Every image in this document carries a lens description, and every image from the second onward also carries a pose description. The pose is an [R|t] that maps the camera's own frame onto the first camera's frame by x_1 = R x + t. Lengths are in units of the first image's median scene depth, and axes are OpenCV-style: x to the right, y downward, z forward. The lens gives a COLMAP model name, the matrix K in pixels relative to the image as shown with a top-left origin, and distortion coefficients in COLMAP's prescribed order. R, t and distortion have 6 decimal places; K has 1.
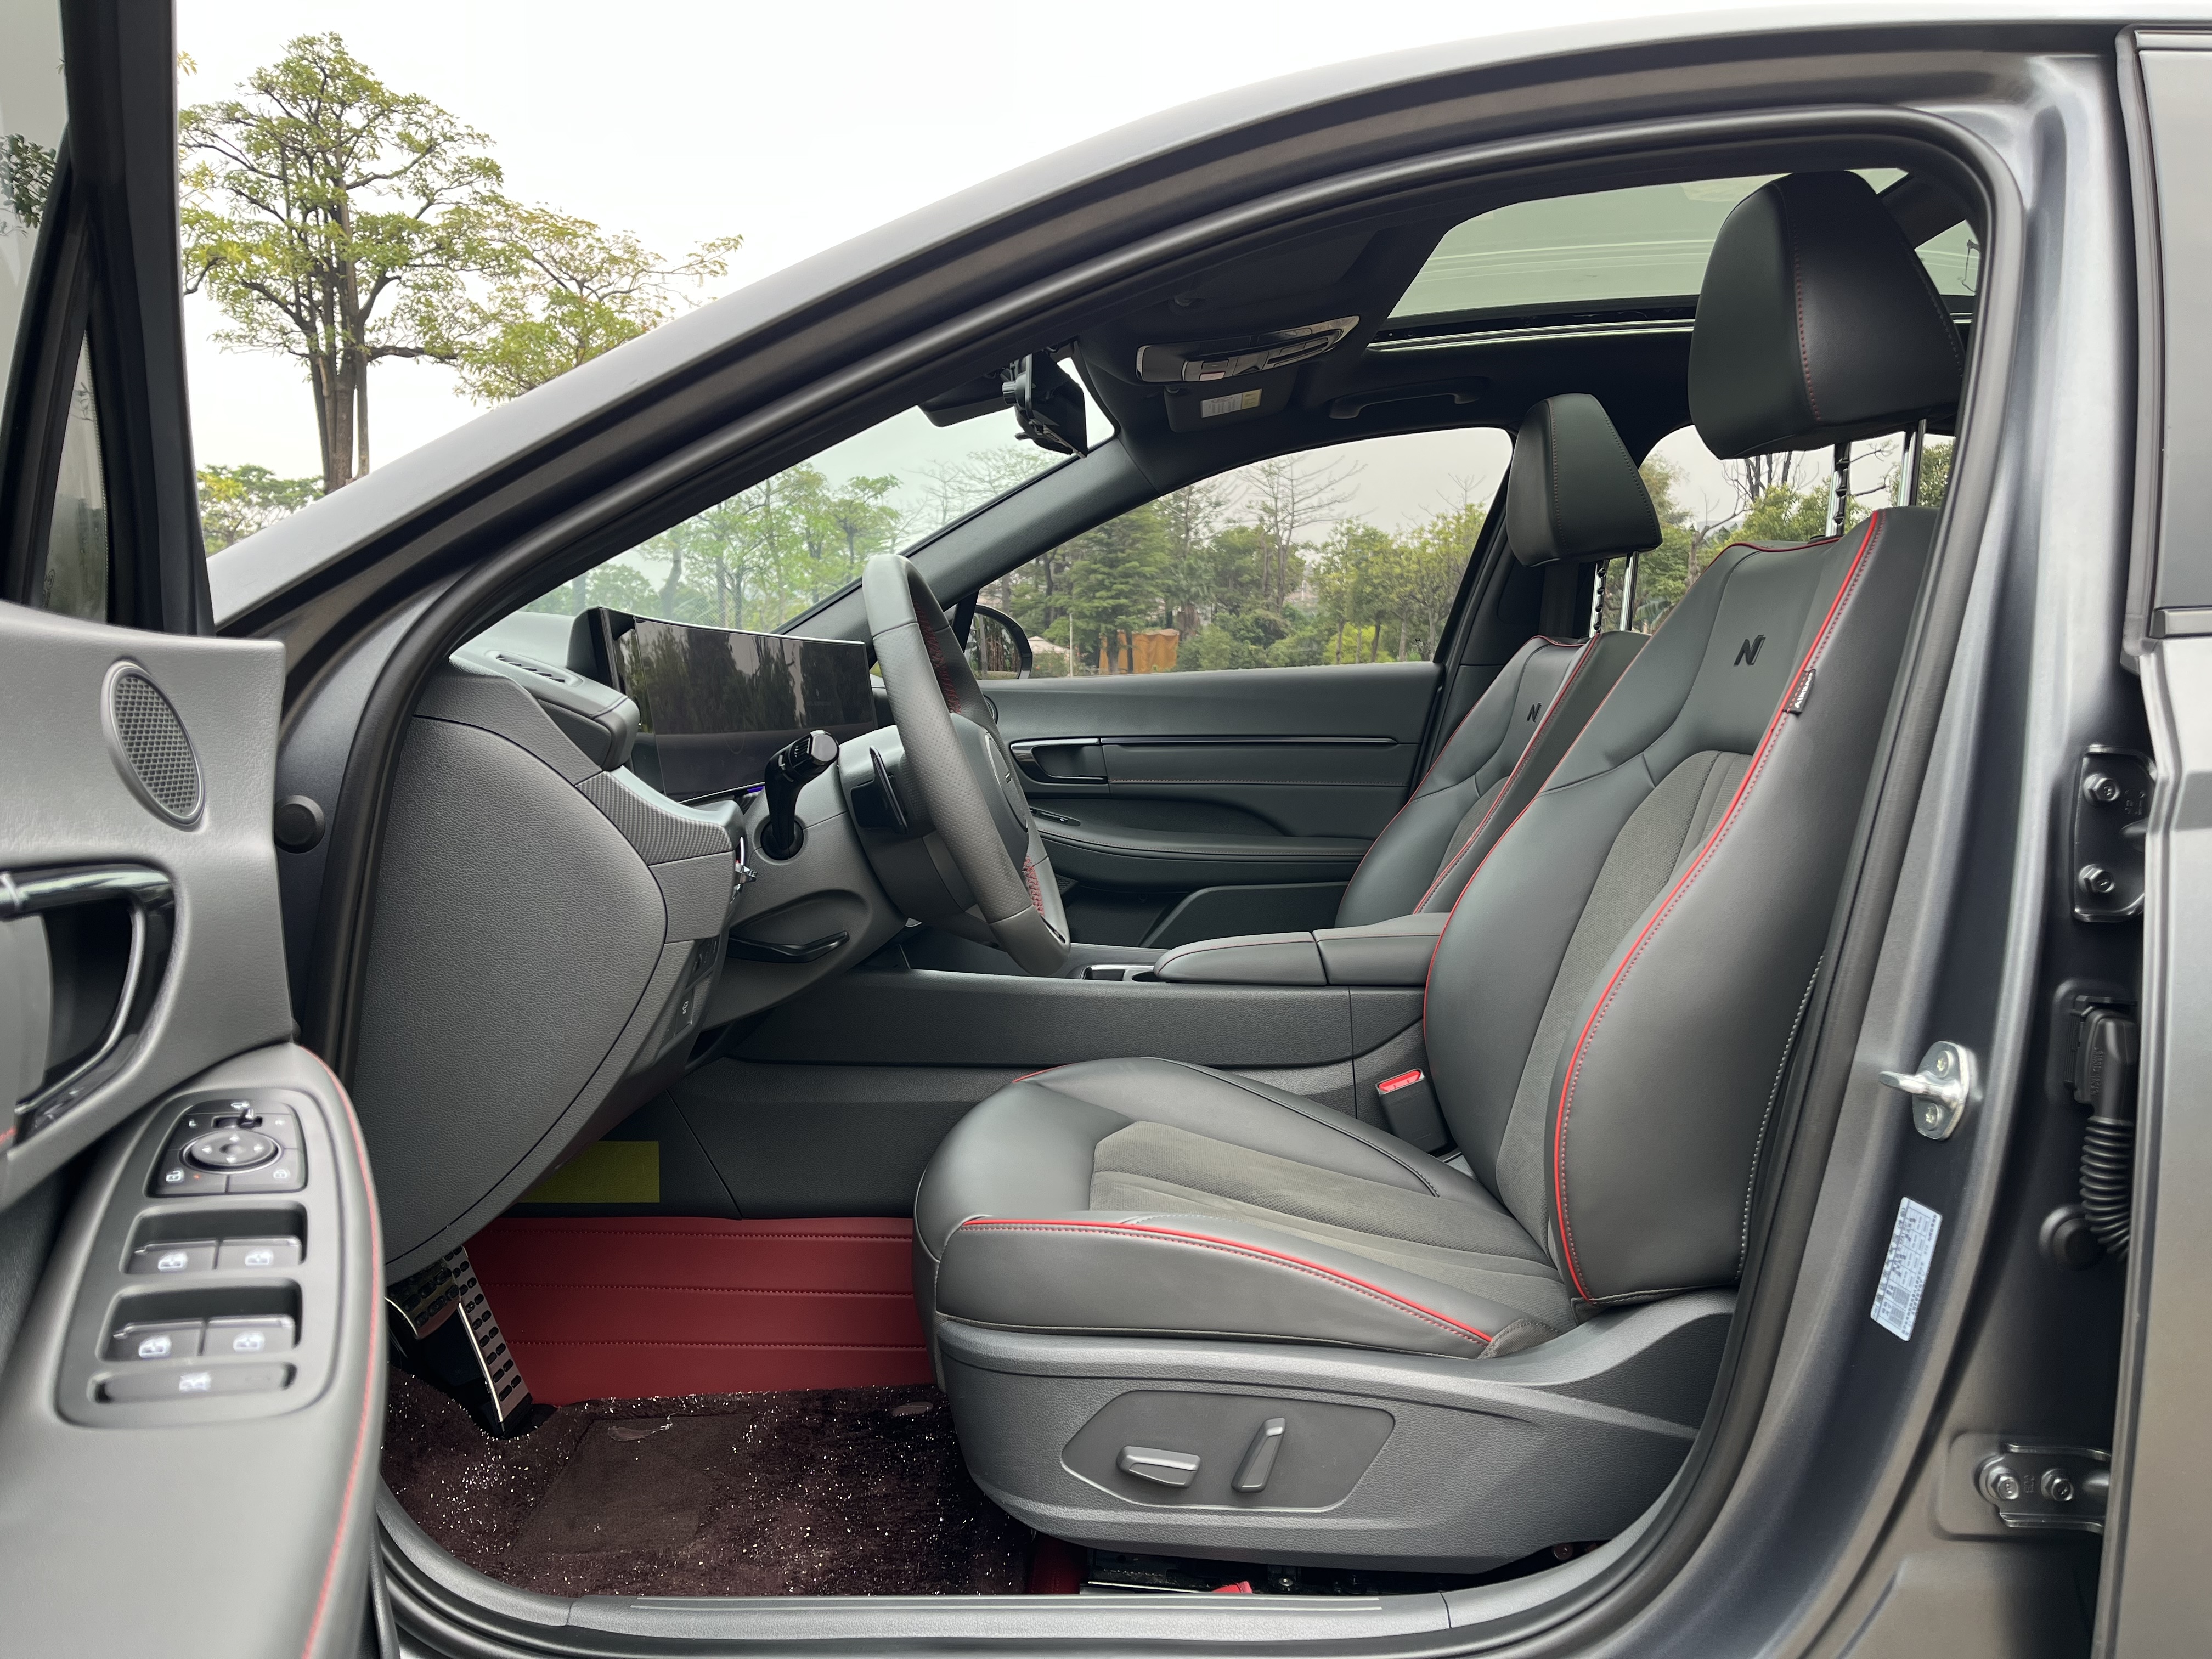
lens RADIAL K [[1606.2, 0, 1106.0], [0, 1606.2, 829.5], [0, 0, 1]] dist [-0.003403, 0.004150]
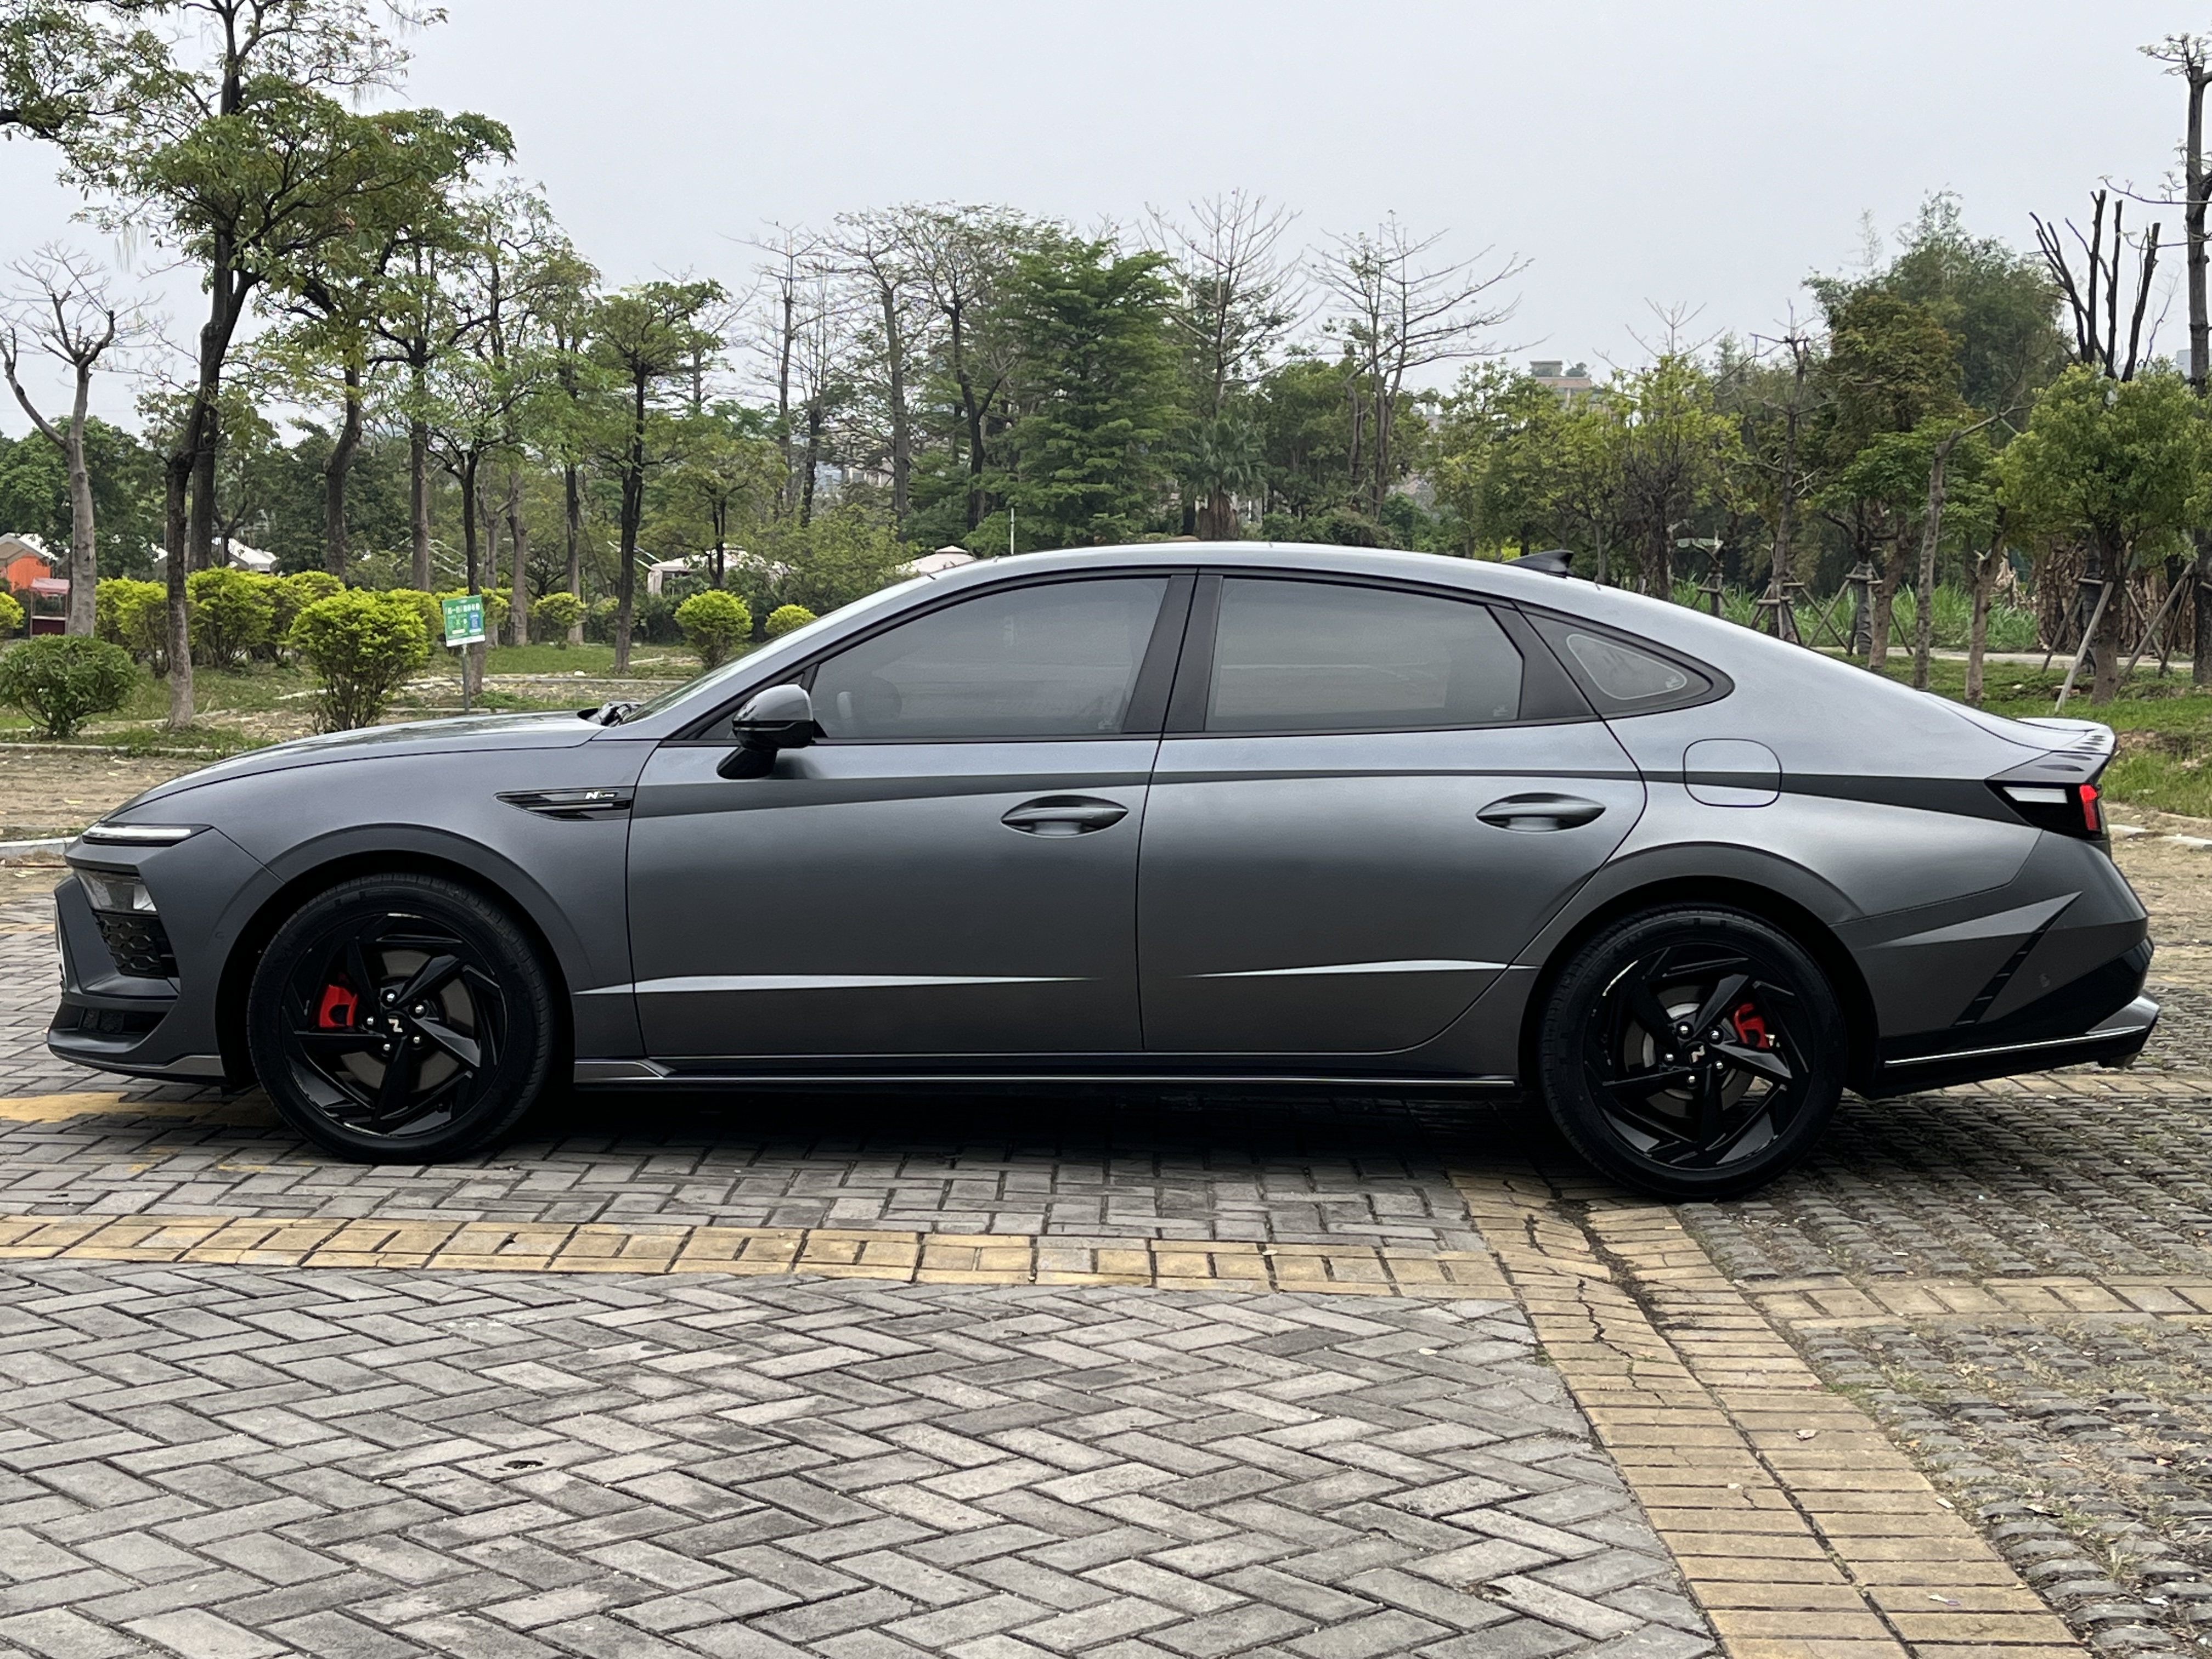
lens RADIAL K [[3126.8, 0, 1106.0], [0, 3126.8, 829.5], [0, 0, 1]] dist [0.036947, 0.074633]
pose [[0.999770, 0.020612, 0.005939, 0.006996], [-0.020469, 0.999520, -0.023265, 0.005066], [-0.006415, 0.023138, 0.999712, -0.108975]]
